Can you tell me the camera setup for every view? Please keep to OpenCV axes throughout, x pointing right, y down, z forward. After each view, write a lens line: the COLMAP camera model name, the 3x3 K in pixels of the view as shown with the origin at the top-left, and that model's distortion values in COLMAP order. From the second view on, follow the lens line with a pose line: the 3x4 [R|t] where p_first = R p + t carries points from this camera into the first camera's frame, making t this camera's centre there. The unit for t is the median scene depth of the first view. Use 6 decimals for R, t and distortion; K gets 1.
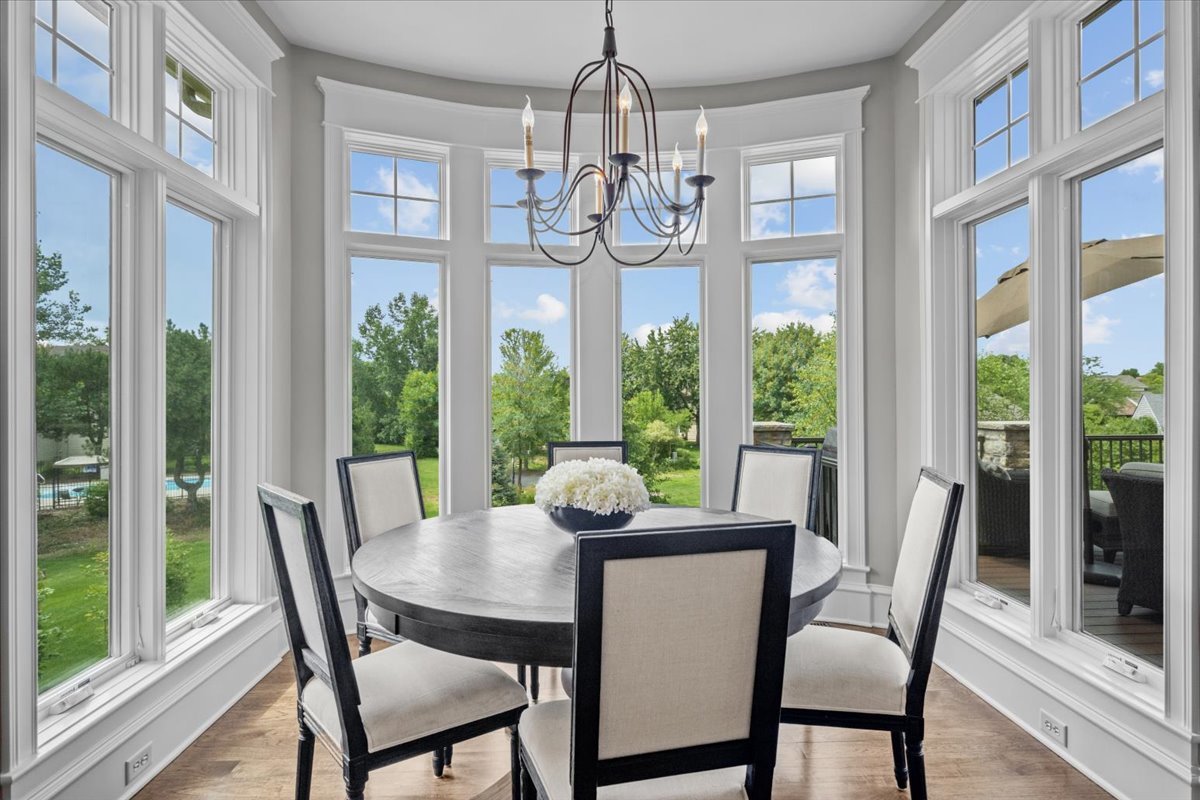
lens RADIAL K [[624.6, 0, 597.3], [0, 624.6, 393.7], [0, 0, 1]] dist [0.000195, -0.000337]
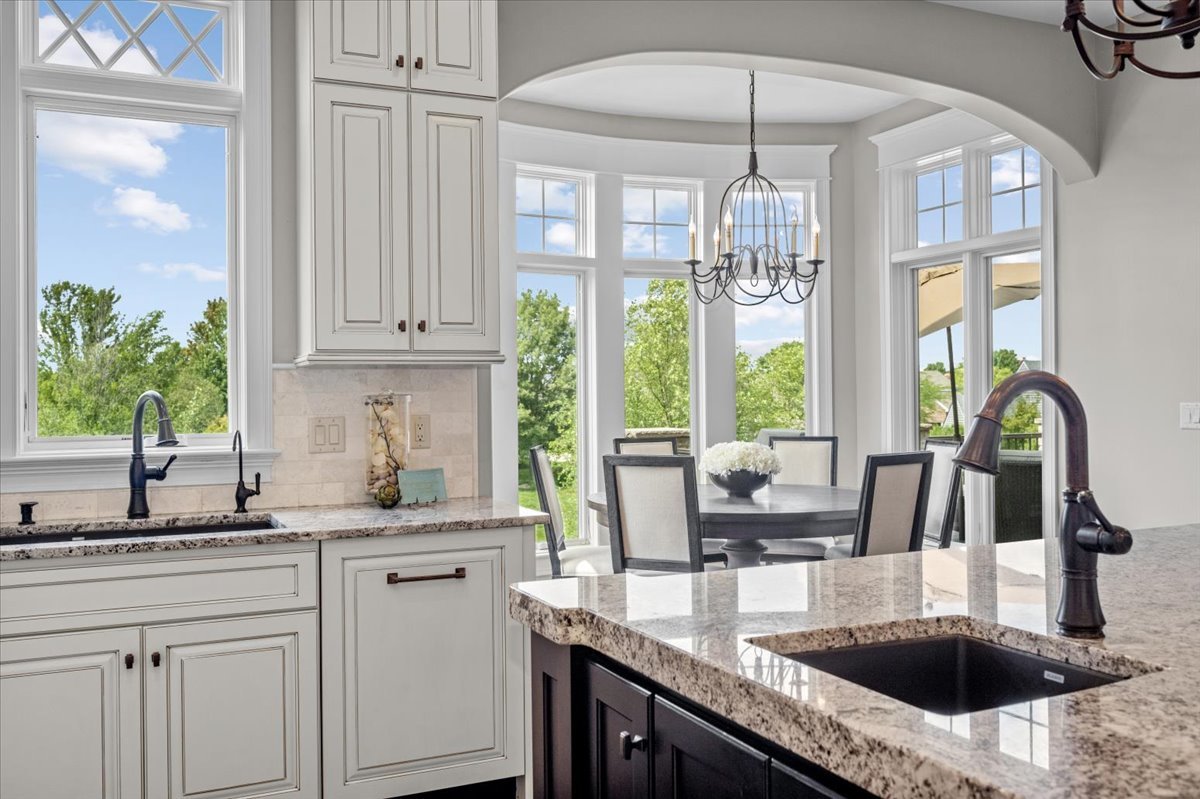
lens RADIAL K [[1026.5, 0, 596.1], [0, 1026.5, 397.9], [0, 0, 1]] dist [0.012719, -0.007048]
pose [[0.925979, -0.005119, 0.377540, -0.755523], [0.004999, 0.999987, 0.001298, -0.000680], [-0.377542, 0.000685, 0.925992, -0.681241]]
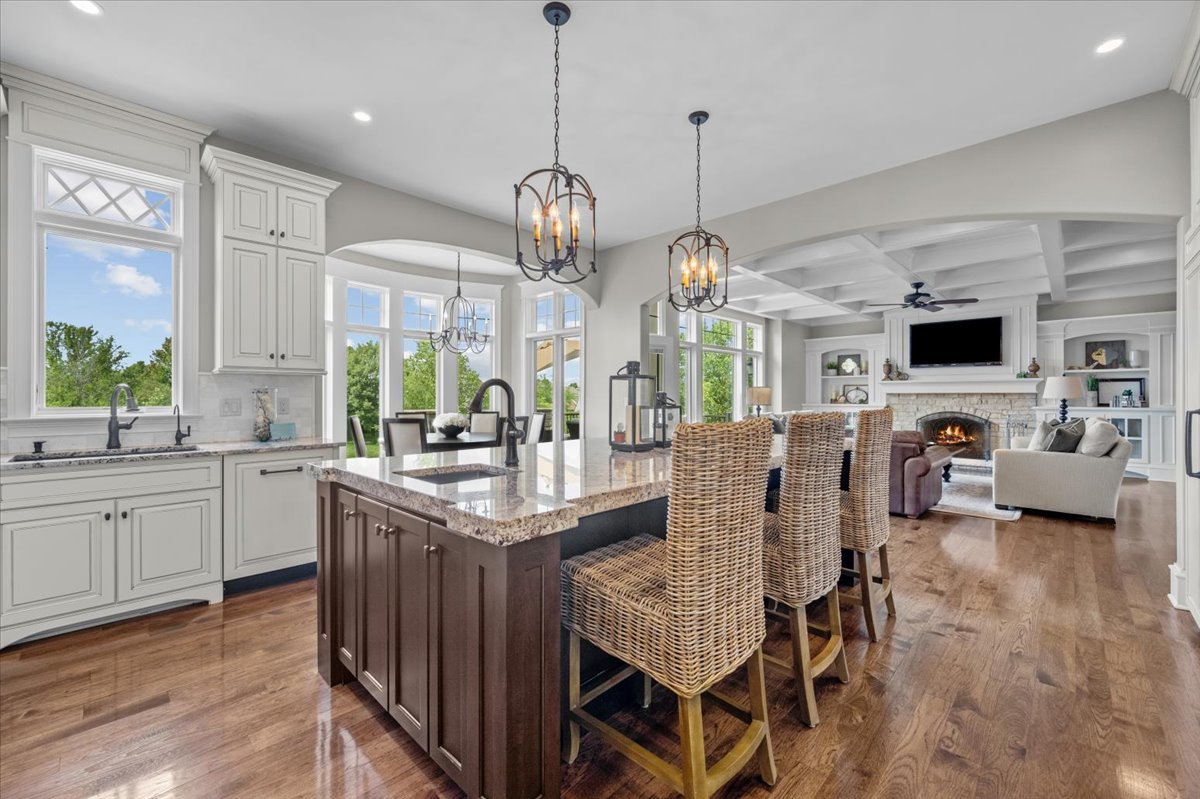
lens RADIAL K [[489.2, 0, 591.0], [0, 489.2, 399.2], [0, 0, 1]] dist [0.003892, 0.000230]
pose [[0.737317, 0.002138, 0.675543, -0.752293], [-0.005624, 0.999980, 0.002973, 0.012094], [-0.675523, -0.005991, 0.737314, -0.880346]]
